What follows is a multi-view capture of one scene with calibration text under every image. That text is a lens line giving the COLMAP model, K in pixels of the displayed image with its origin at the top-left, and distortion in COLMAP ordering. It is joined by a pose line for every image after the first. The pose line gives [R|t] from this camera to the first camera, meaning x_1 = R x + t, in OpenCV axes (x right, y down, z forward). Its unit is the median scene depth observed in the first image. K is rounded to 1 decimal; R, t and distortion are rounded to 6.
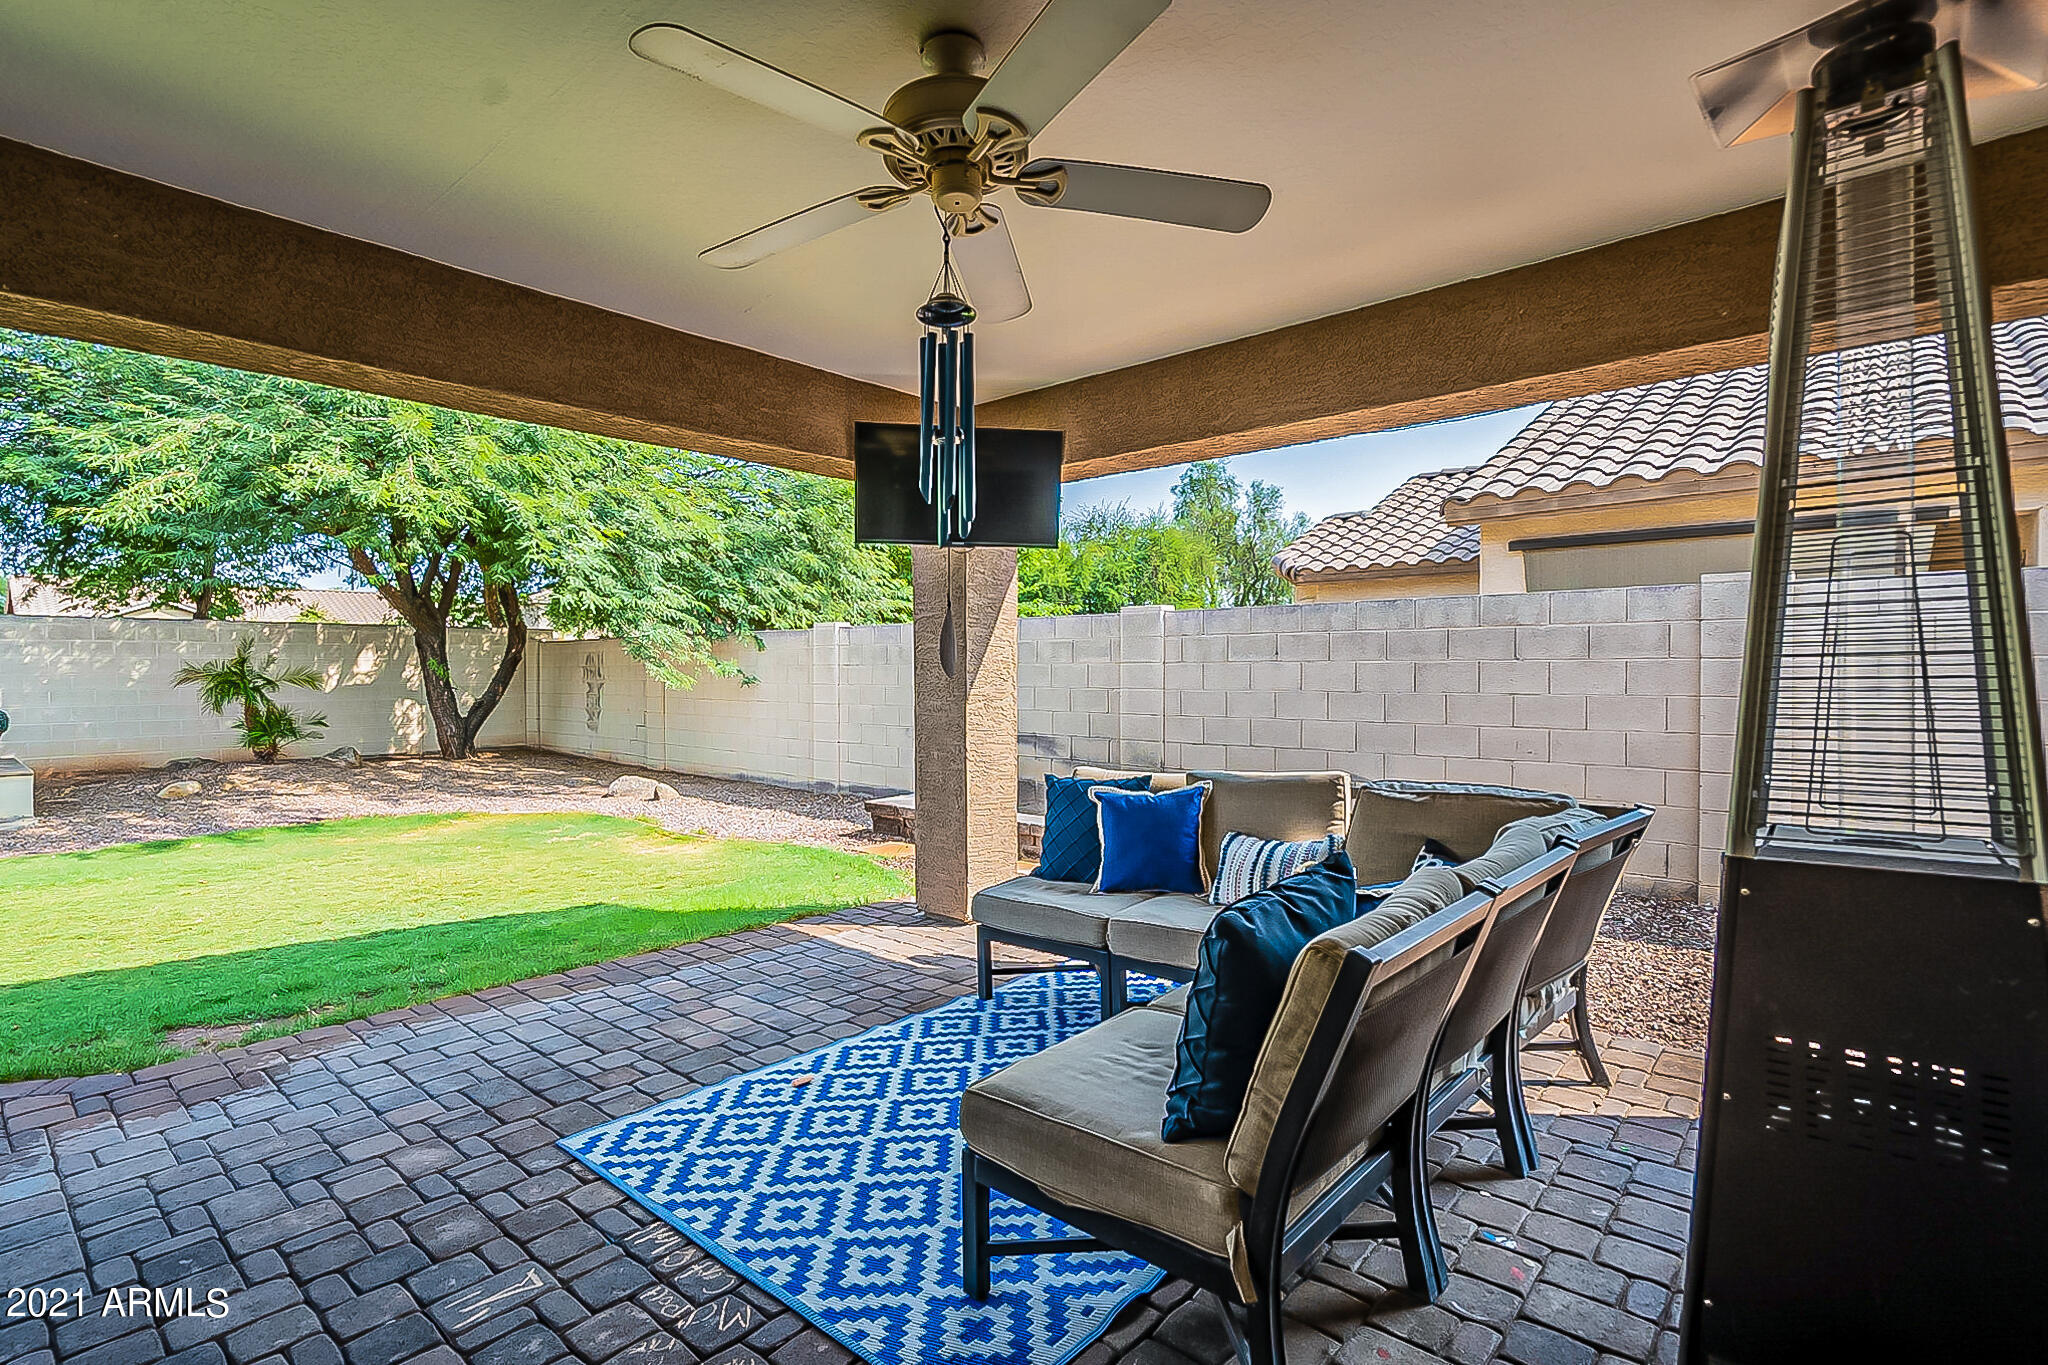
lens RADIAL K [[989.3, 0, 1024.0], [0, 989.3, 682.5], [0, 0, 1]] dist [0.001249, -0.000048]
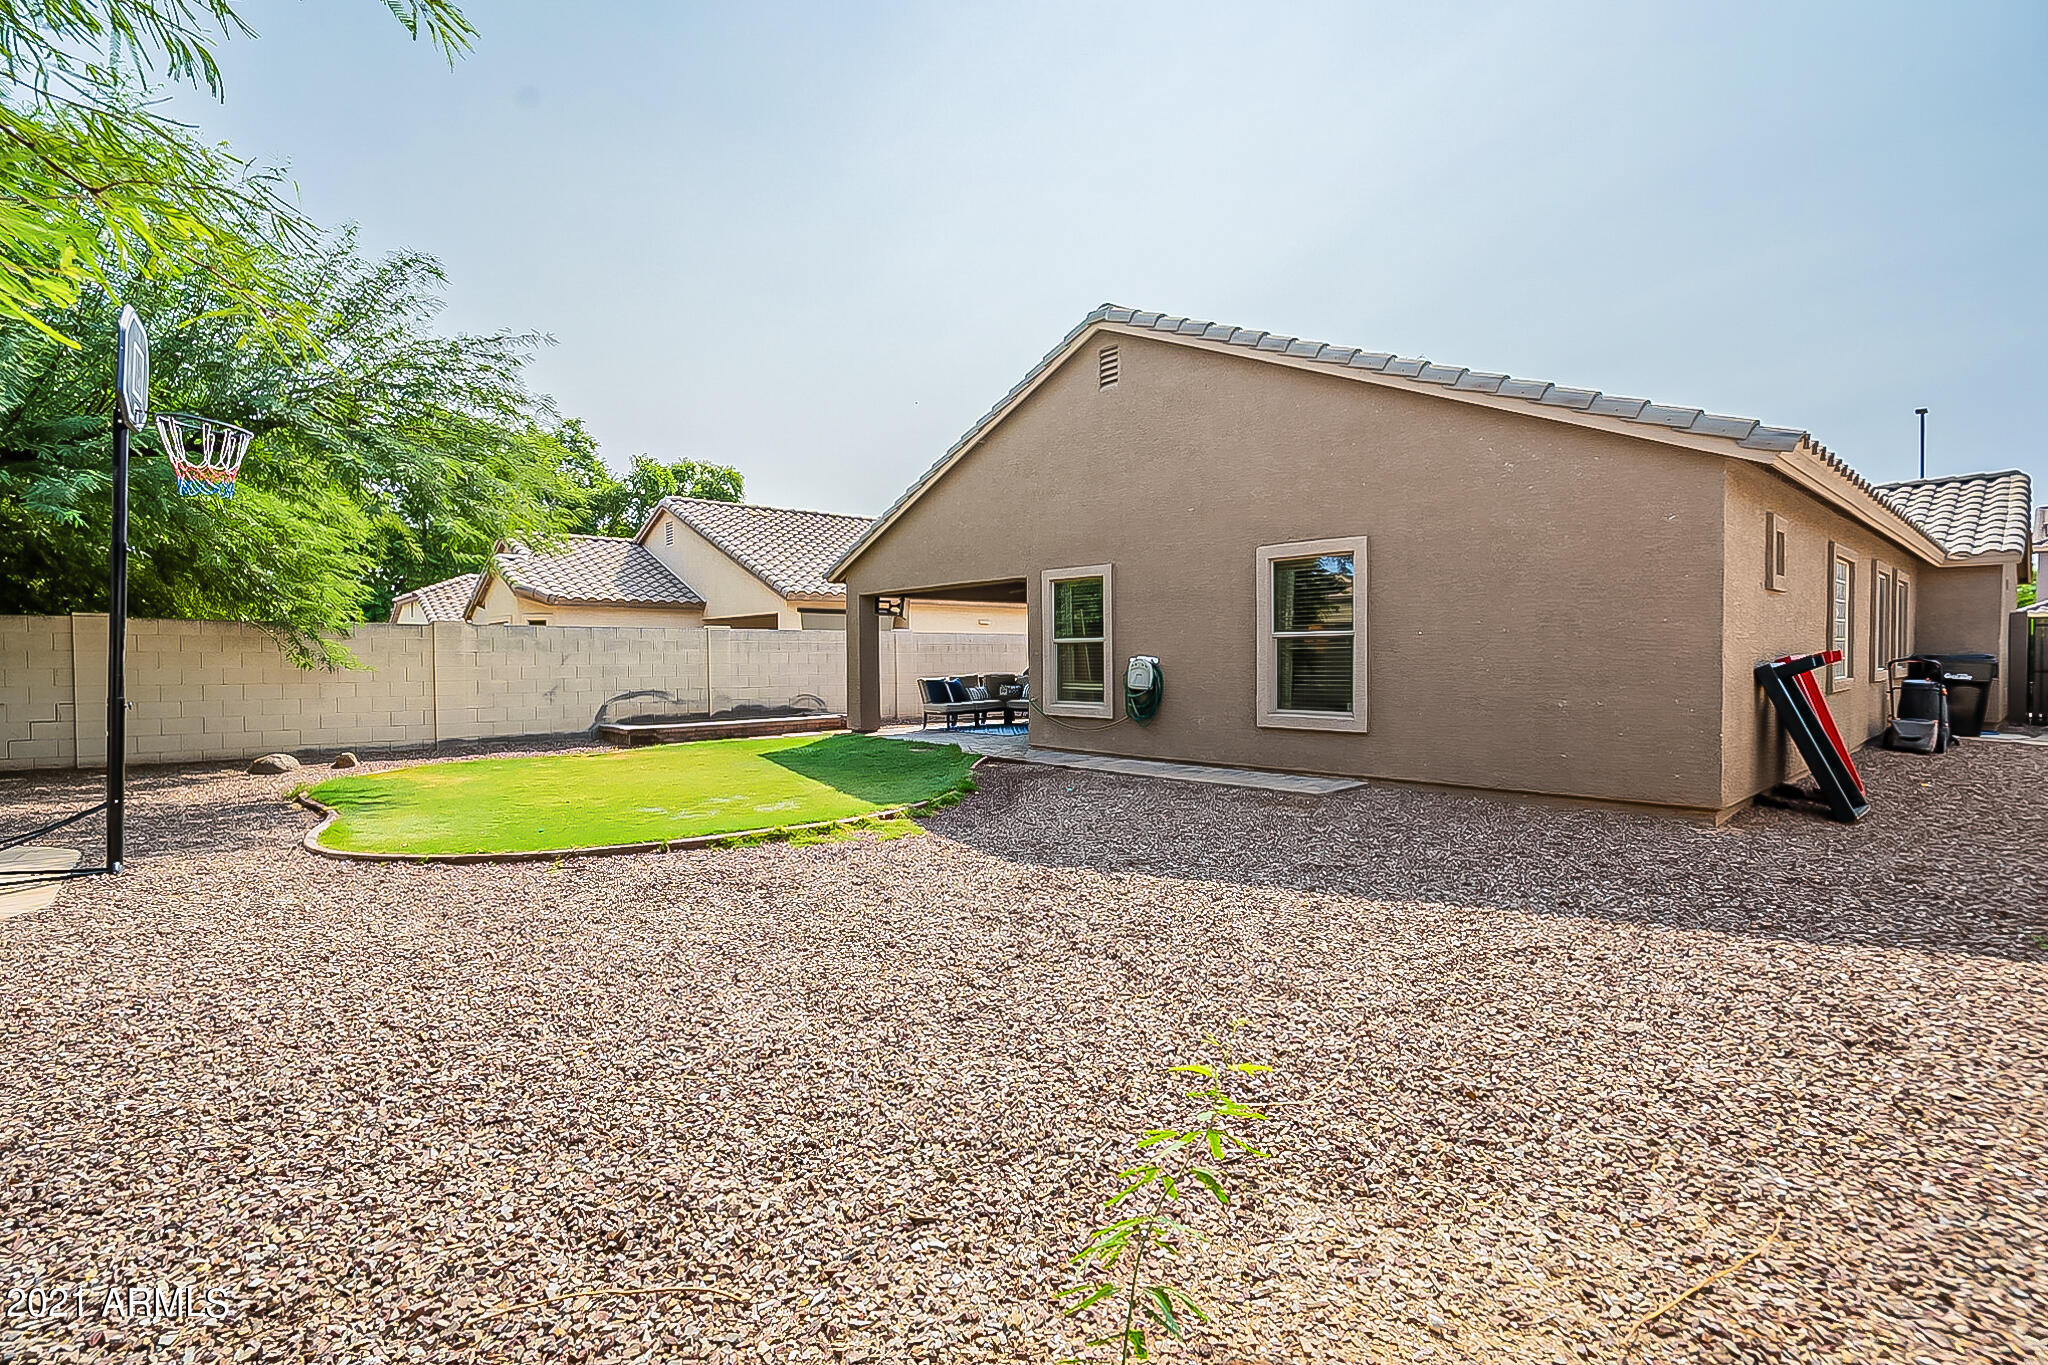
lens RADIAL K [[949.6, 0, 1021.2], [0, 949.6, 651.5], [0, 0, 1]] dist [-0.001360, -0.000115]
pose [[0.122030, 0.009967, 0.992476, -3.763844], [0.017942, 0.999764, -0.012247, 0.031661], [-0.992364, 0.019301, 0.121823, 0.174751]]
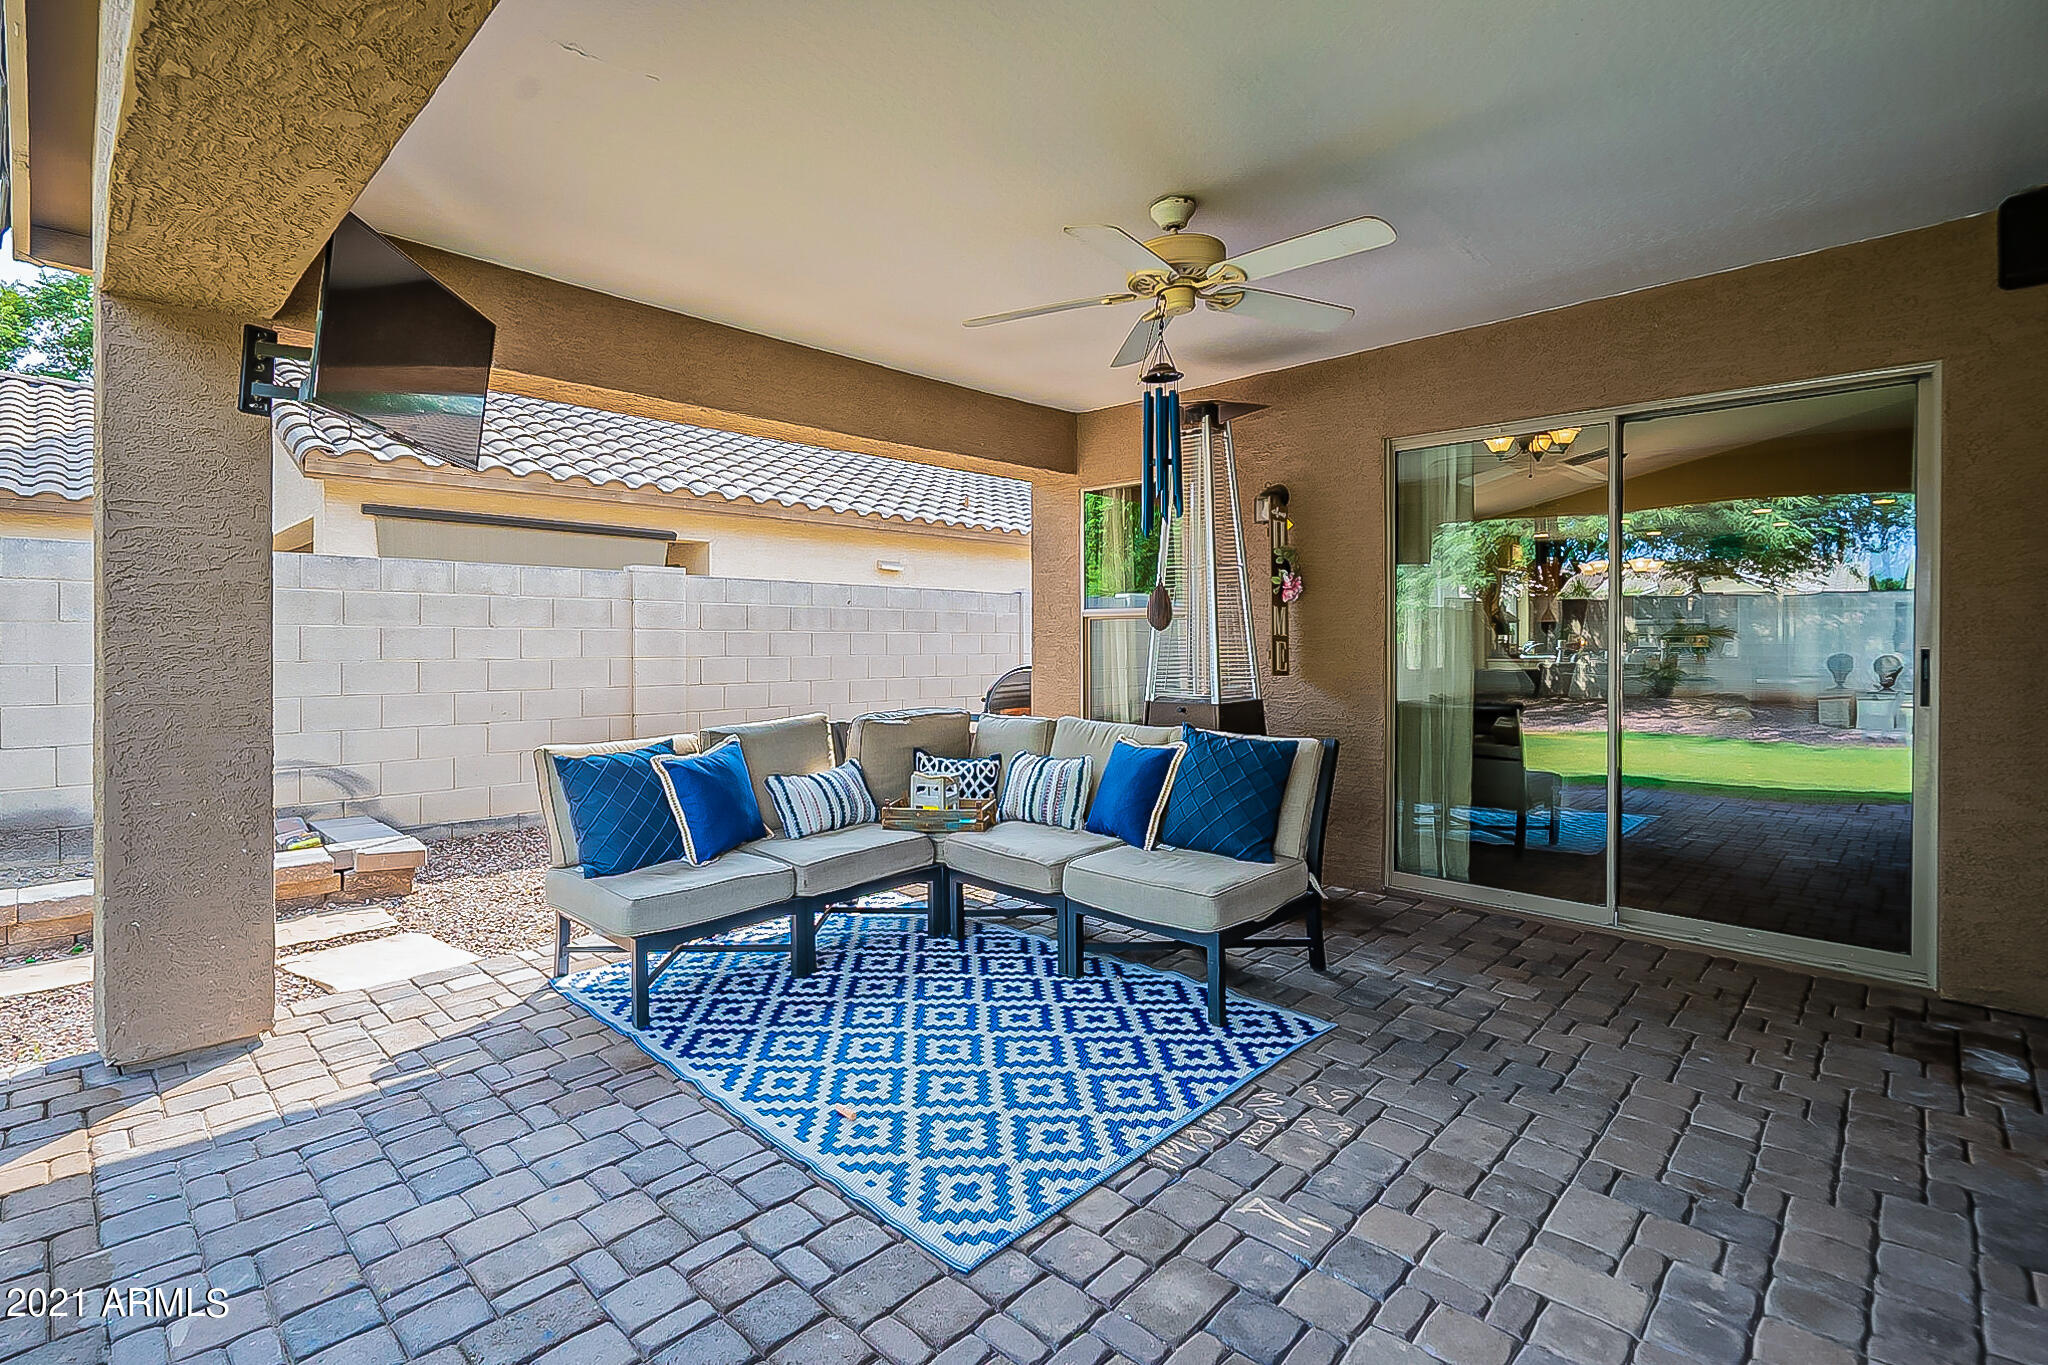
lens RADIAL K [[935.0, 0, 1011.2], [0, 935.0, 688.0], [0, 0, 1]] dist [-0.000771, 0.000006]
pose [[0.045382, -0.047613, 0.997834, -0.746729], [0.010540, 0.998831, 0.047181, 0.001393], [-0.998914, 0.008375, 0.045831, 0.610501]]
